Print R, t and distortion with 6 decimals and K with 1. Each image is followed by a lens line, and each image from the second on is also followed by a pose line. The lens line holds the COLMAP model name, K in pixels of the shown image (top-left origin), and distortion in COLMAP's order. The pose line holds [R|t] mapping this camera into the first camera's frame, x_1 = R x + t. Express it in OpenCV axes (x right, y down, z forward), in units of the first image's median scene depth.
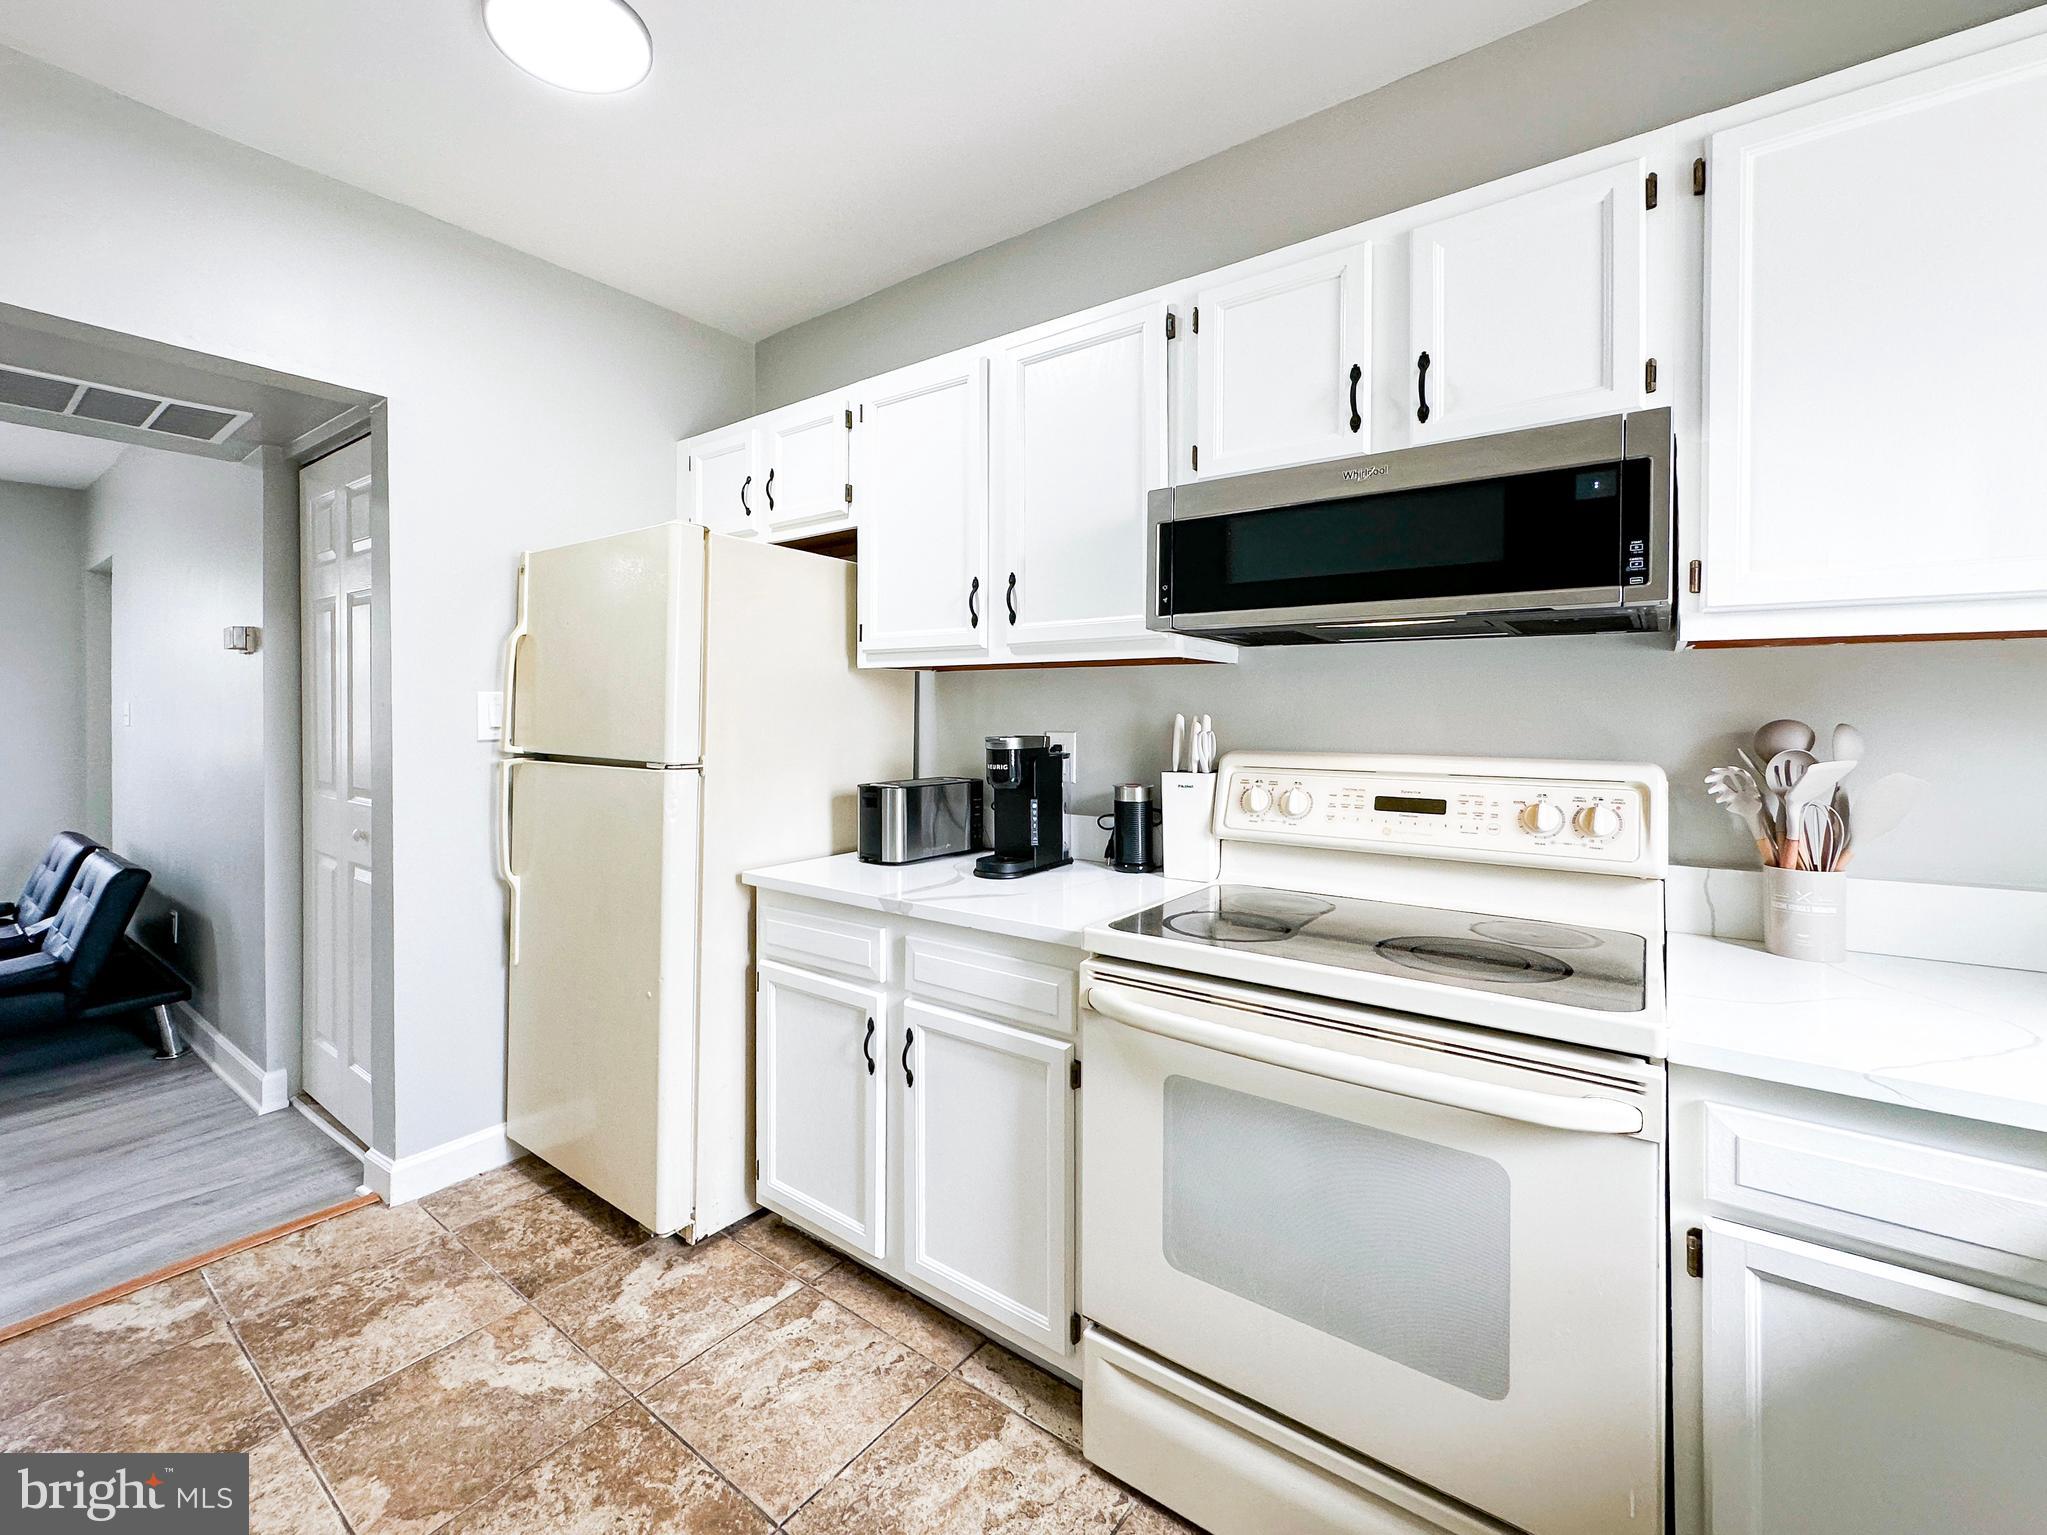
lens RADIAL K [[869.6, 0, 983.2], [0, 869.6, 713.7], [0, 0, 1]] dist [0.004821, 0.001885]
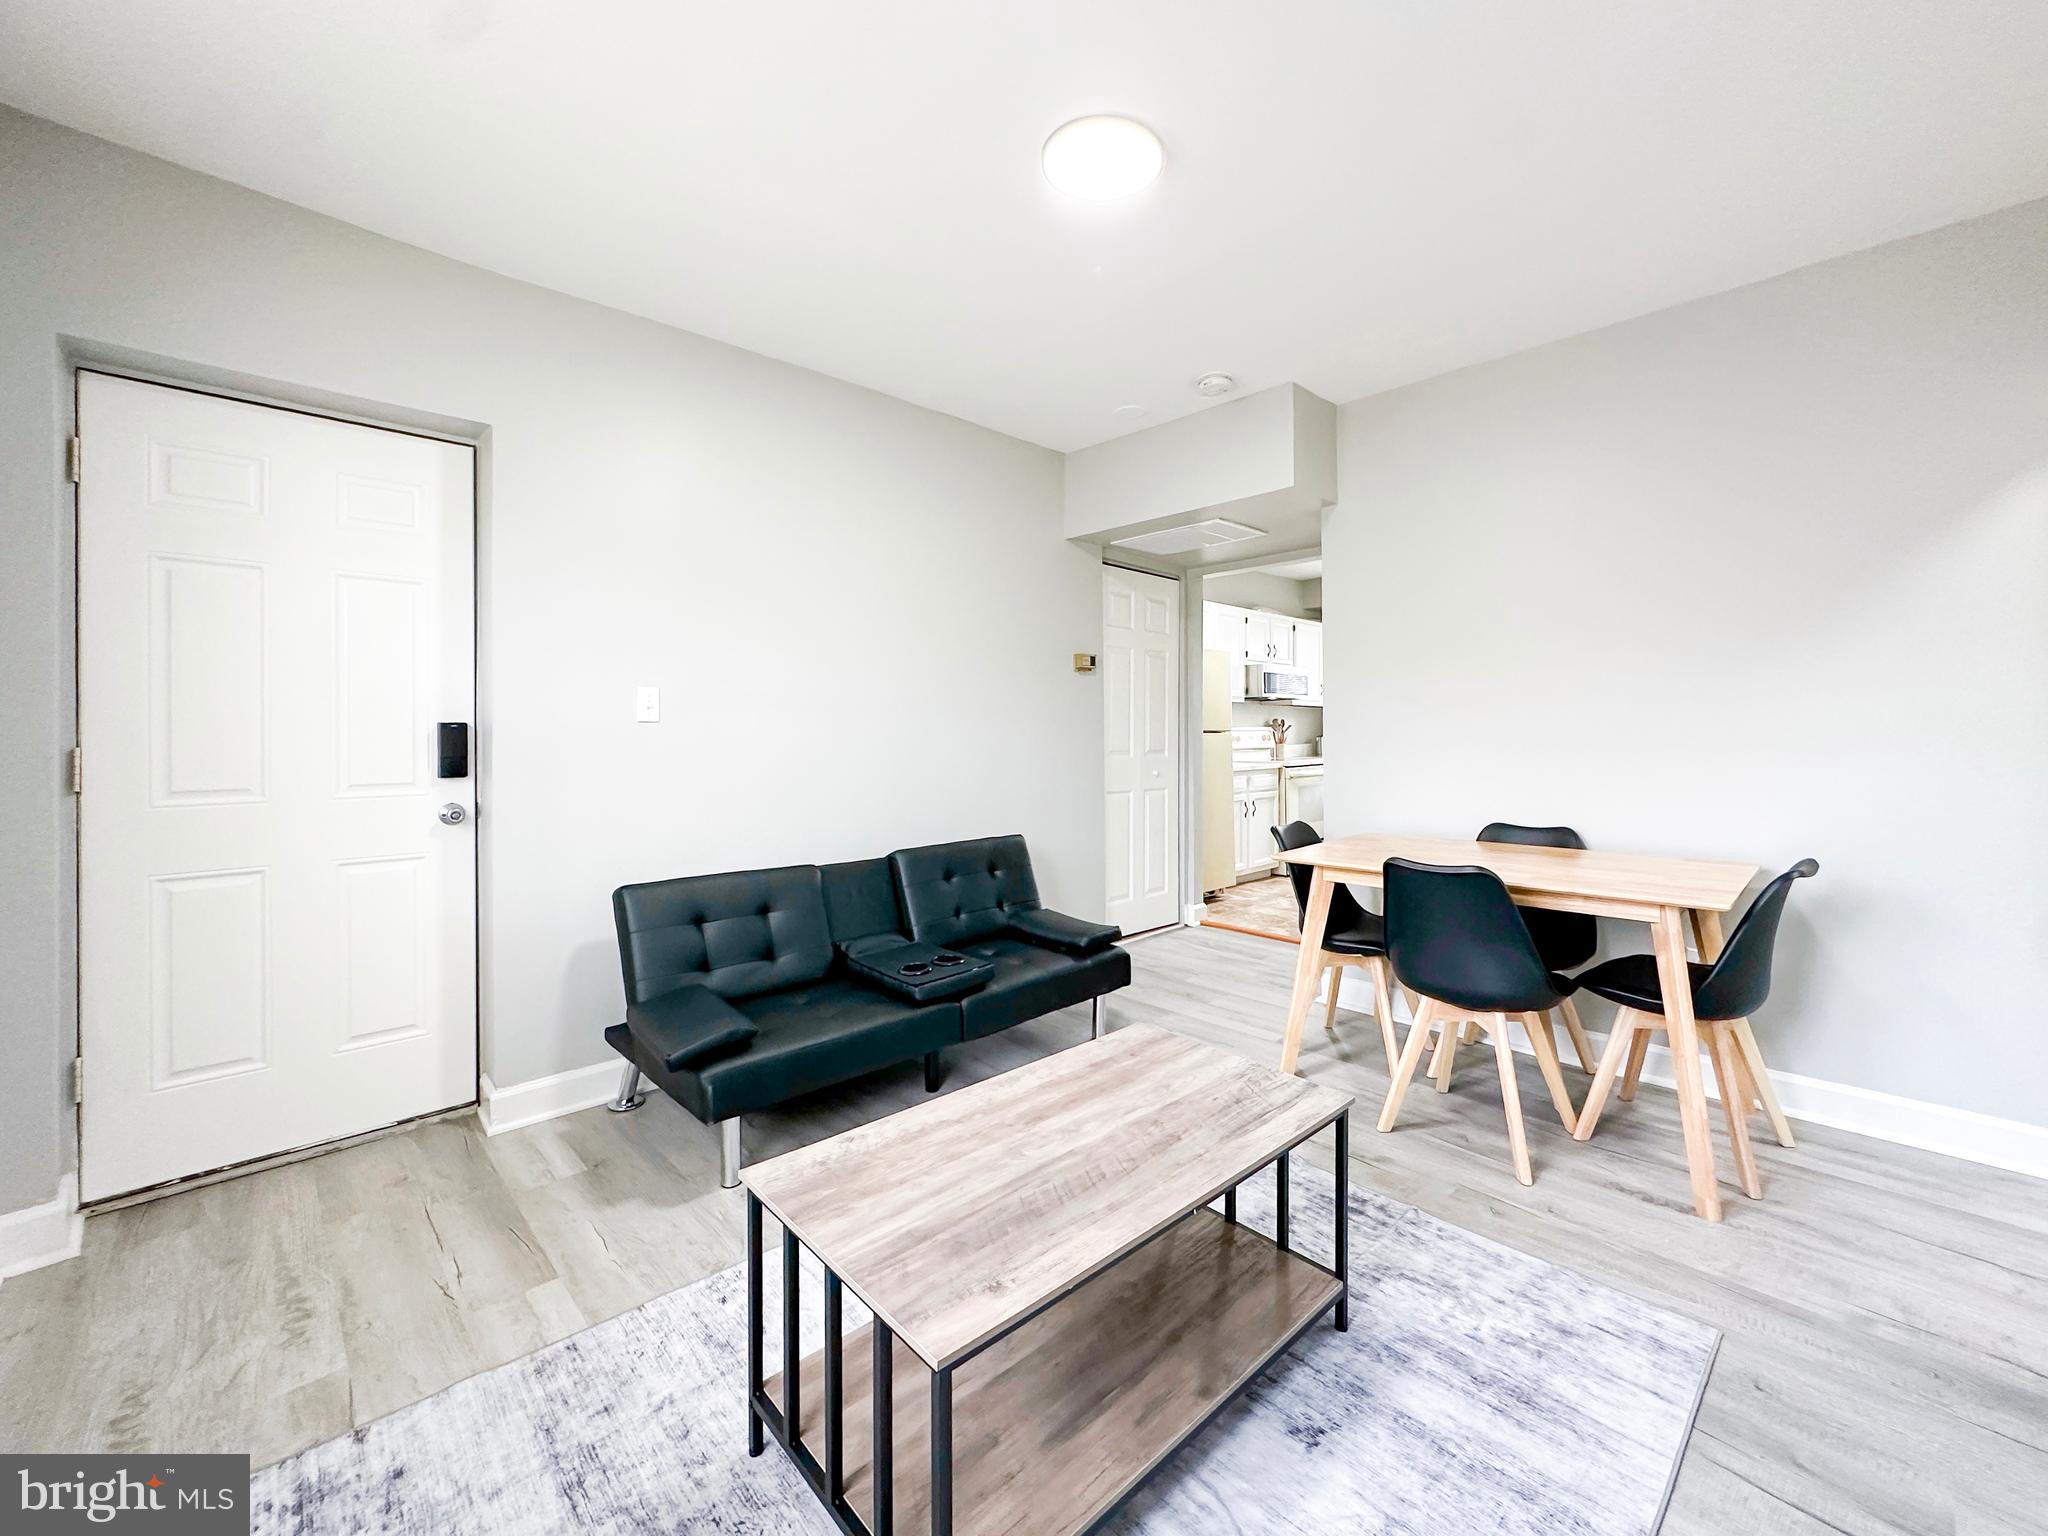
lens RADIAL K [[830.2, 0, 1057.6], [0, 830.2, 727.7], [0, 0, 1]] dist [-0.001942, 0.000951]
pose [[0.132425, -0.001289, 0.991192, -3.294085], [0.011473, 0.999934, -0.000232, 0.039088], [-0.991127, 0.011403, 0.132432, 1.207448]]
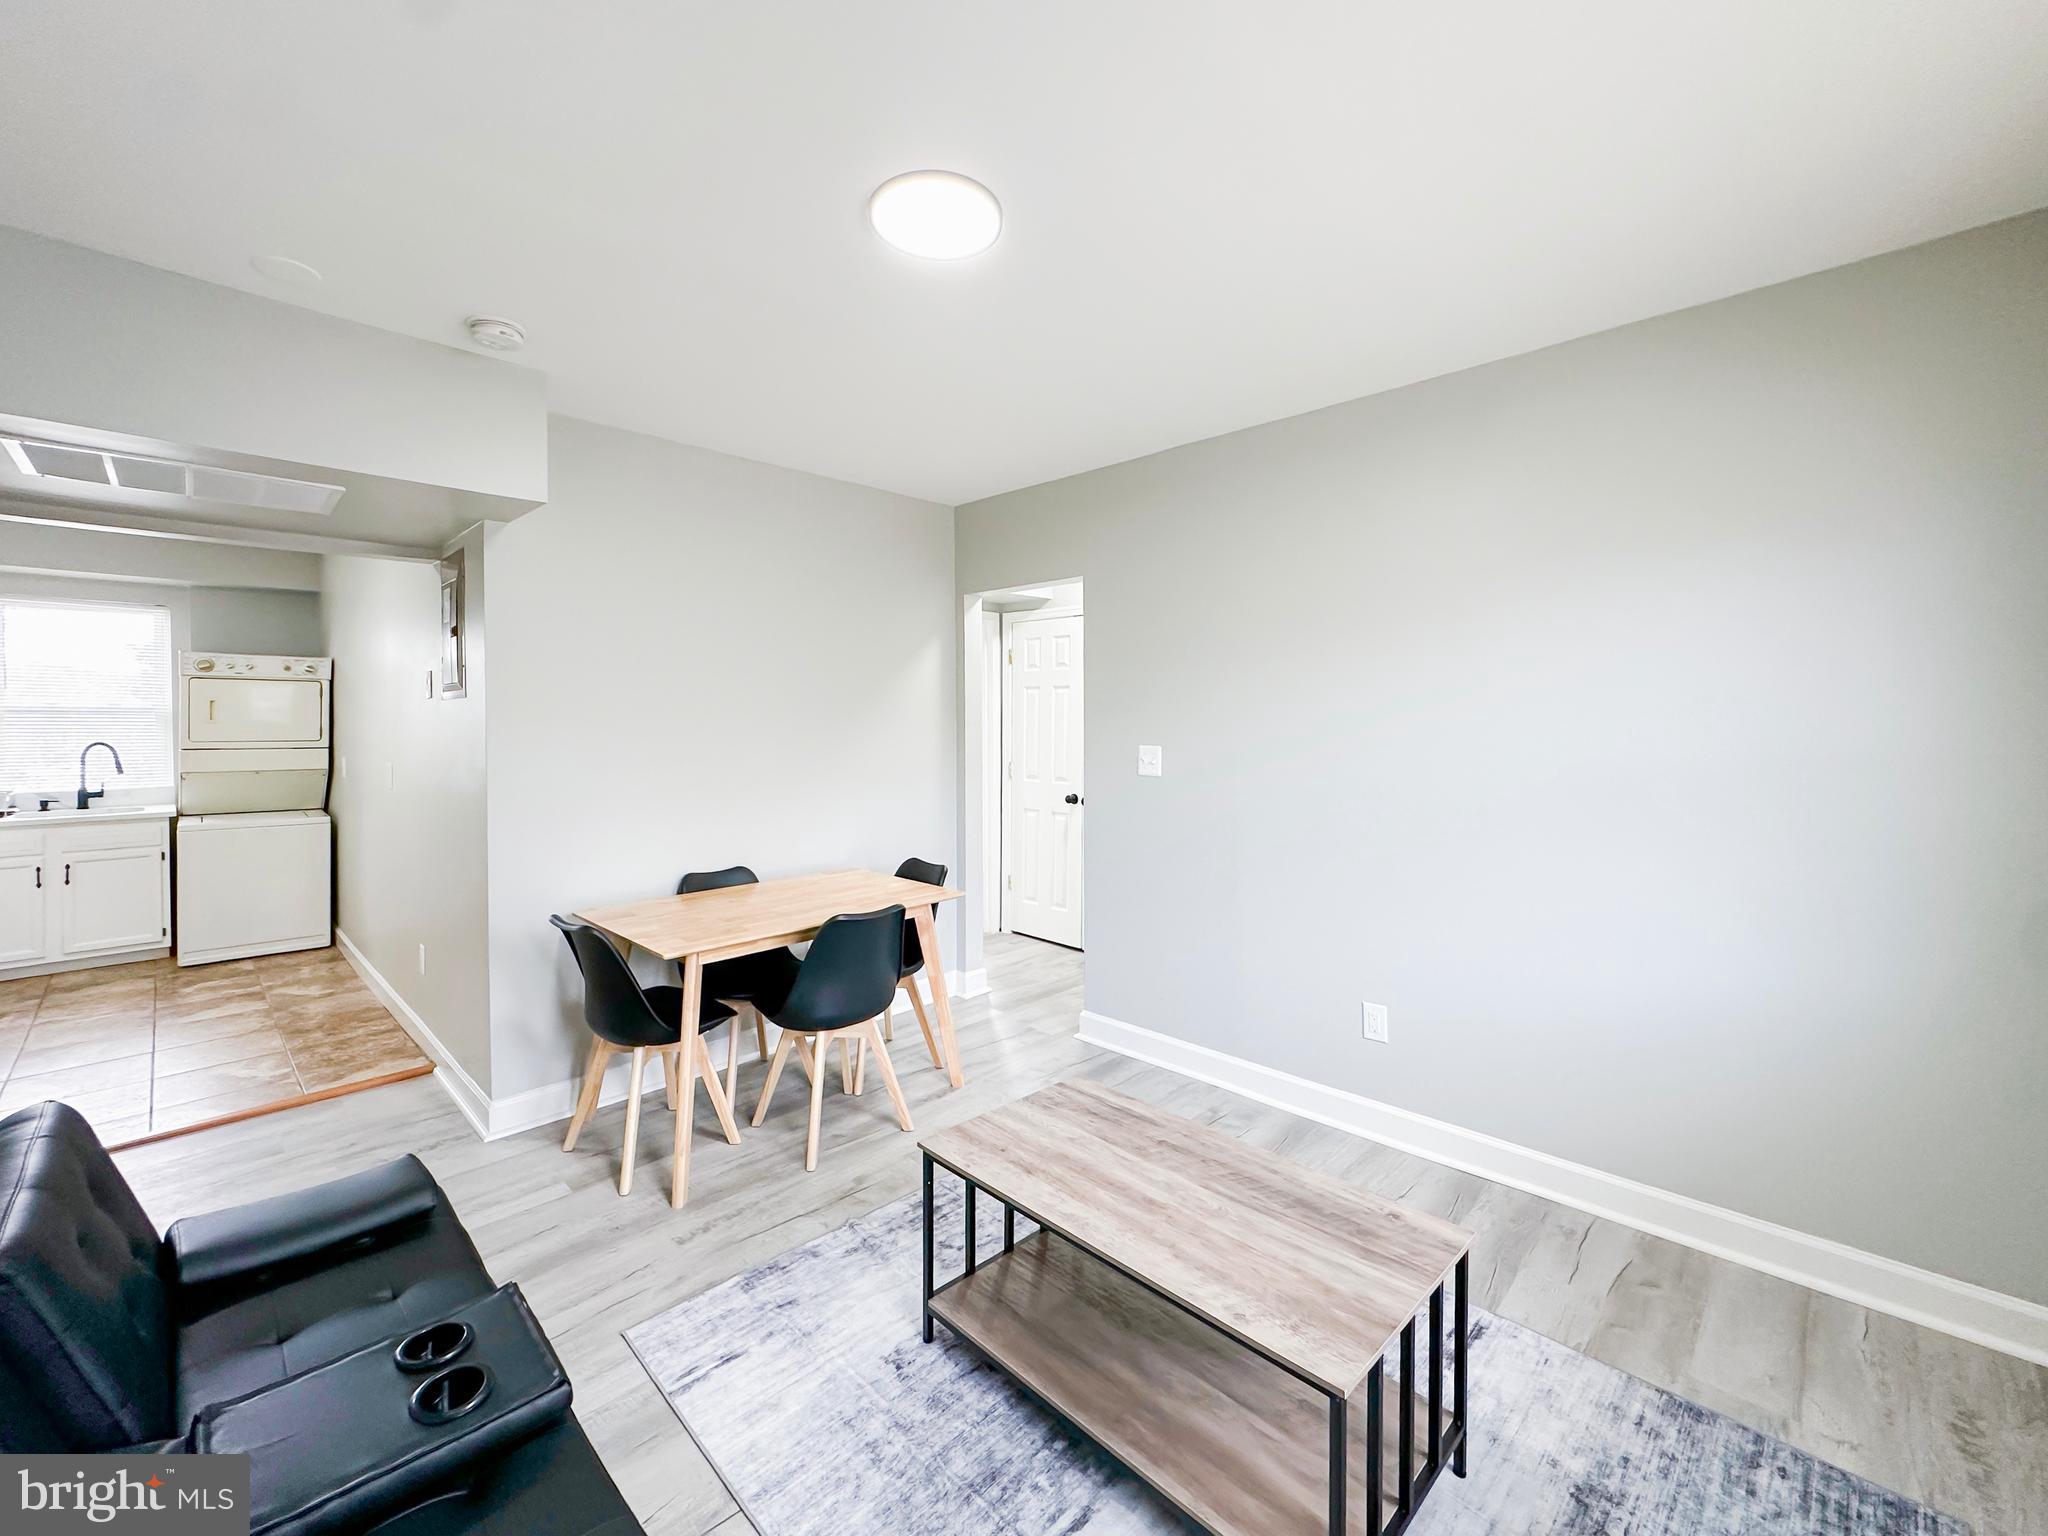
lens RADIAL K [[830.2, 0, 990.4], [0, 830.2, 730.4], [0, 0, 1]] dist [-0.001942, 0.000951]
pose [[-0.989783, -0.000492, 0.142583, -2.509992], [0.001284, 0.999923, 0.012365, -0.082591], [-0.142578, 0.012422, -0.989706, 2.156065]]
